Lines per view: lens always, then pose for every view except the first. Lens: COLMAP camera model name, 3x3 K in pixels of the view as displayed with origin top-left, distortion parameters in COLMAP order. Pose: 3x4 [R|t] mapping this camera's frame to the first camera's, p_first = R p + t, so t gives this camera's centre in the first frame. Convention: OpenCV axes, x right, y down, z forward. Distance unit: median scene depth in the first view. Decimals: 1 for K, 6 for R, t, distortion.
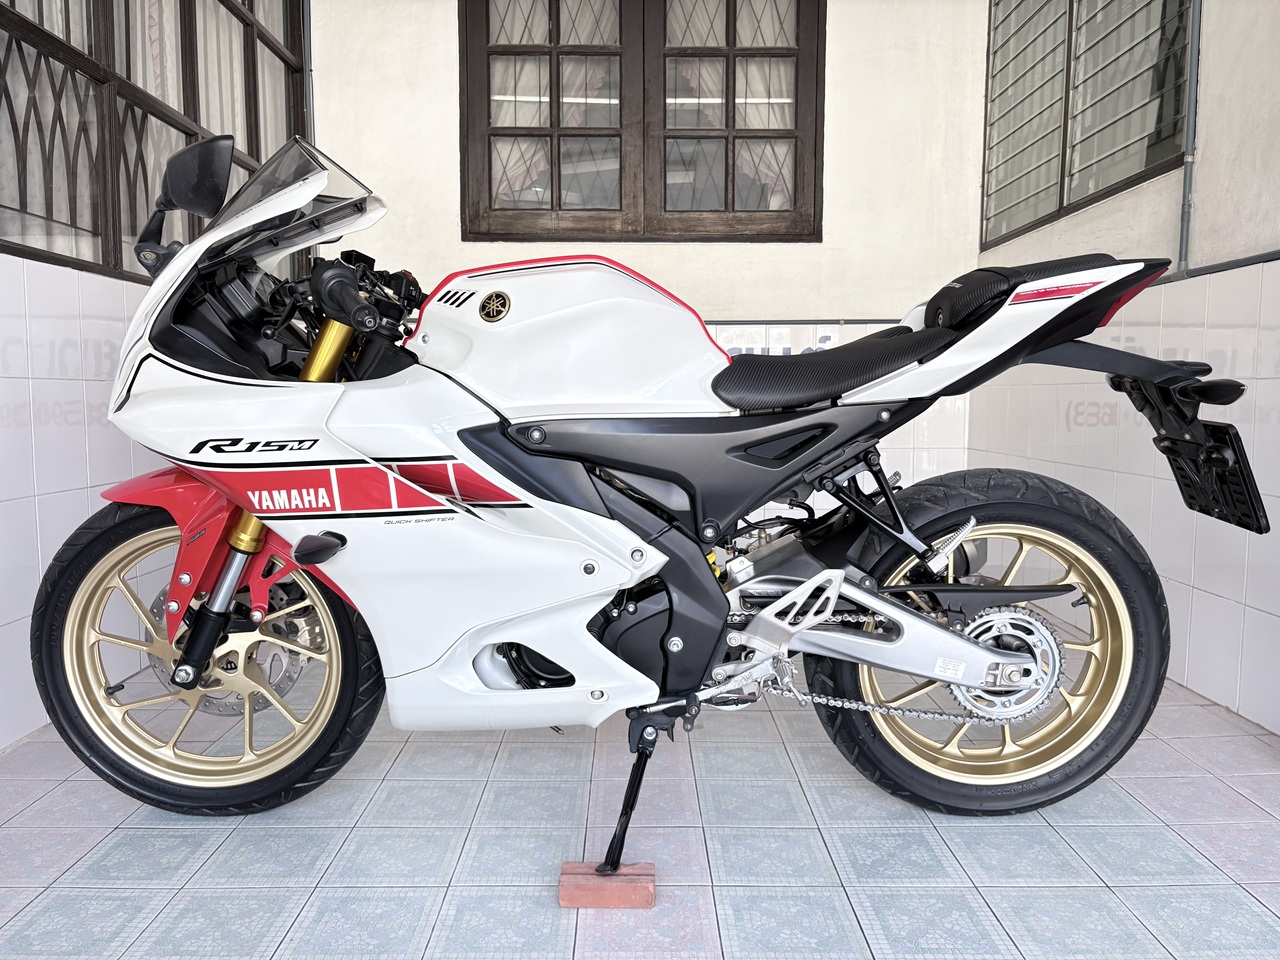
lens RADIAL K [[976.3, 0, 637.1], [0, 976.3, 484.4], [0, 0, 1]] dist [-0.001347, -0.013384]
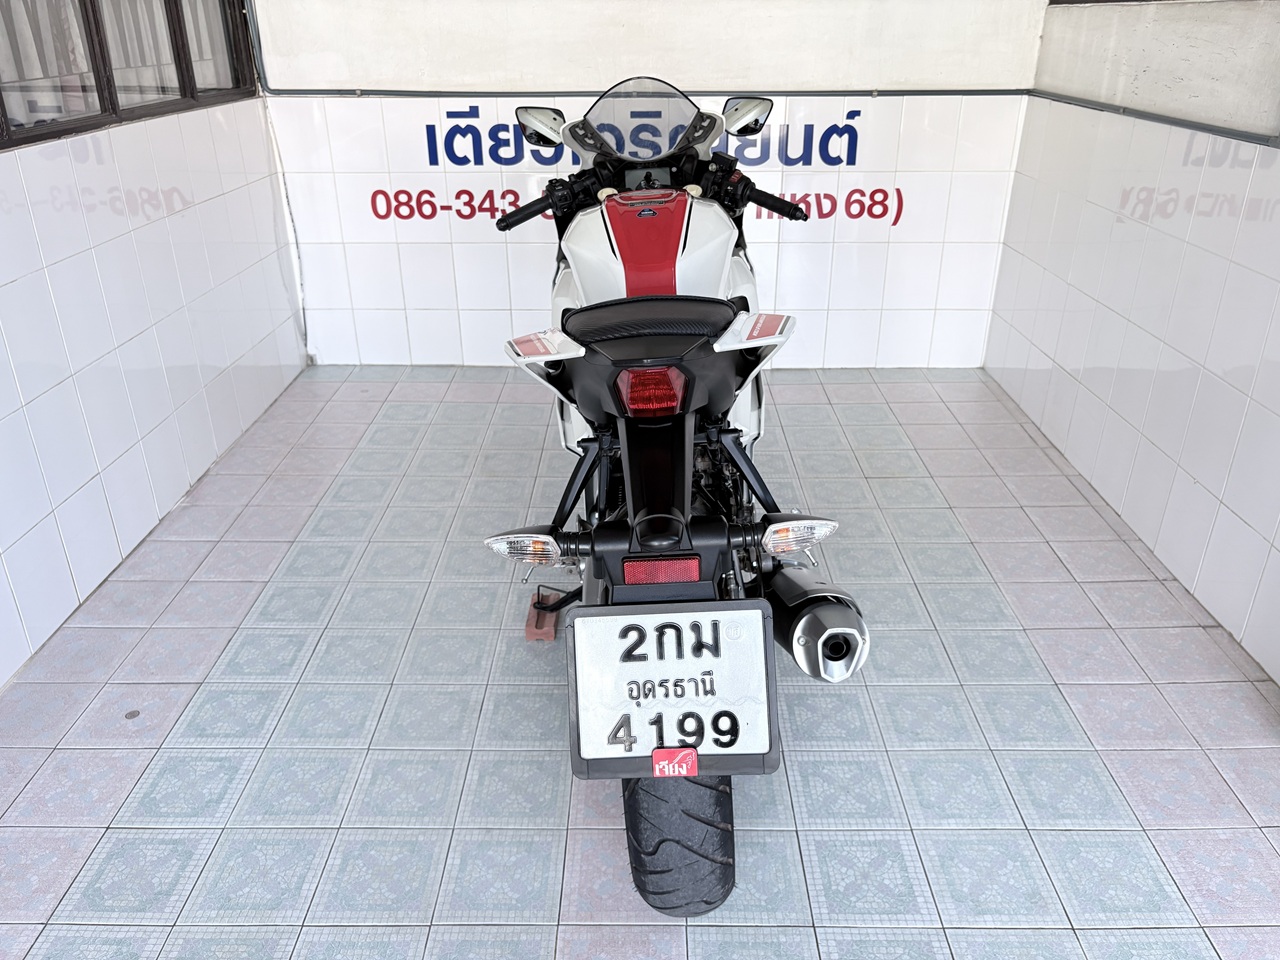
lens RADIAL K [[976.3, 0, 637.0], [0, 976.3, 480.5], [0, 0, 1]] dist [-0.001347, -0.013384]
pose [[0.999903, 0.004372, -0.013204, 0.026029], [0.000500, 0.937404, 0.348244, -0.275904], [0.013900, -0.348217, 0.937311, 0.141772]]
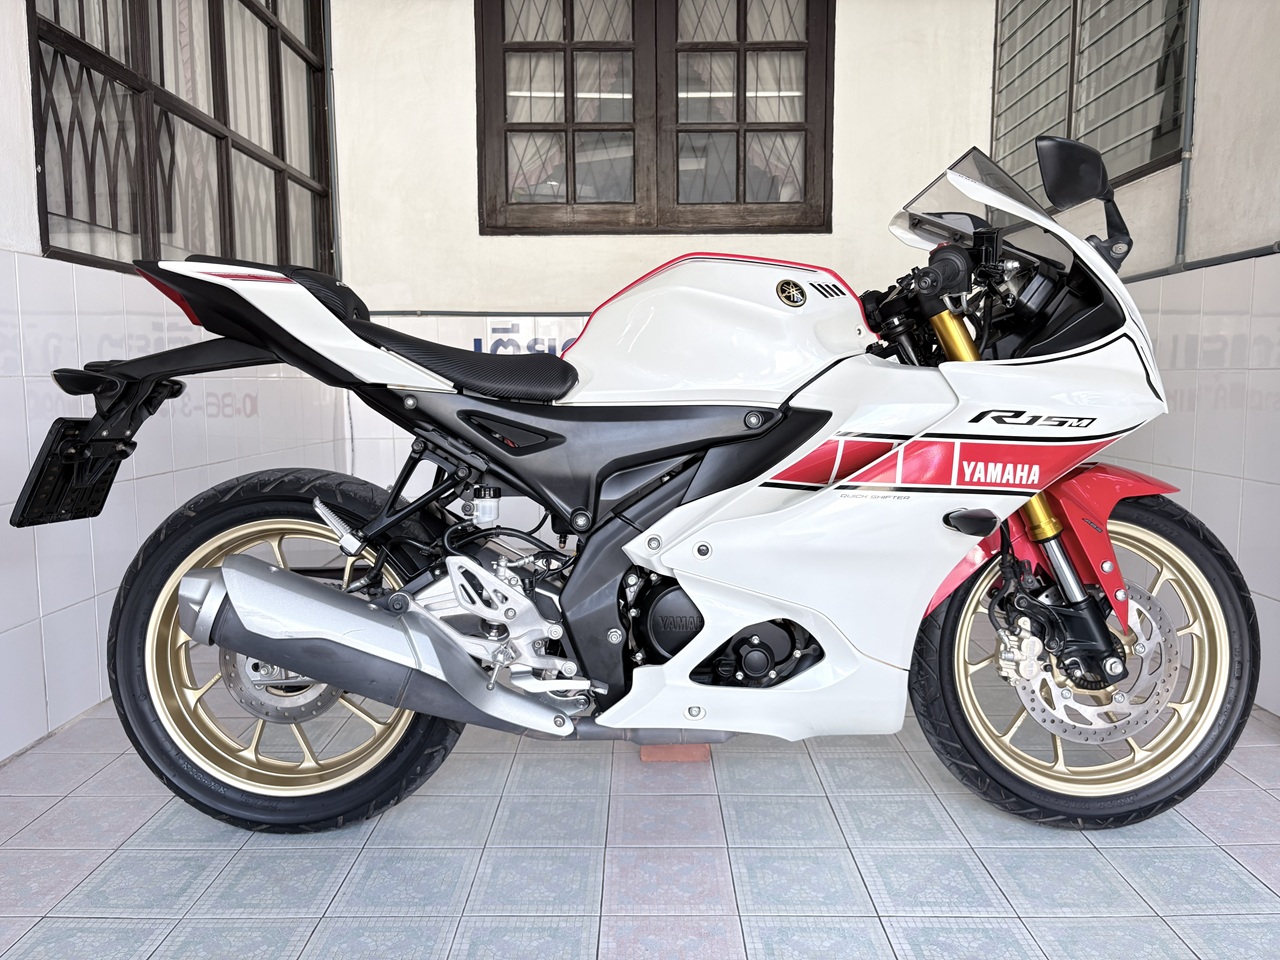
lens RADIAL K [[976.3, 0, 636.4], [0, 976.3, 481.1], [0, 0, 1]] dist [-0.001347, -0.013384]
pose [[0.999898, -0.005115, -0.013344, -0.005286], [0.005284, 0.999906, 0.012640, -0.006086], [0.013278, -0.012709, 0.999831, -0.055121]]
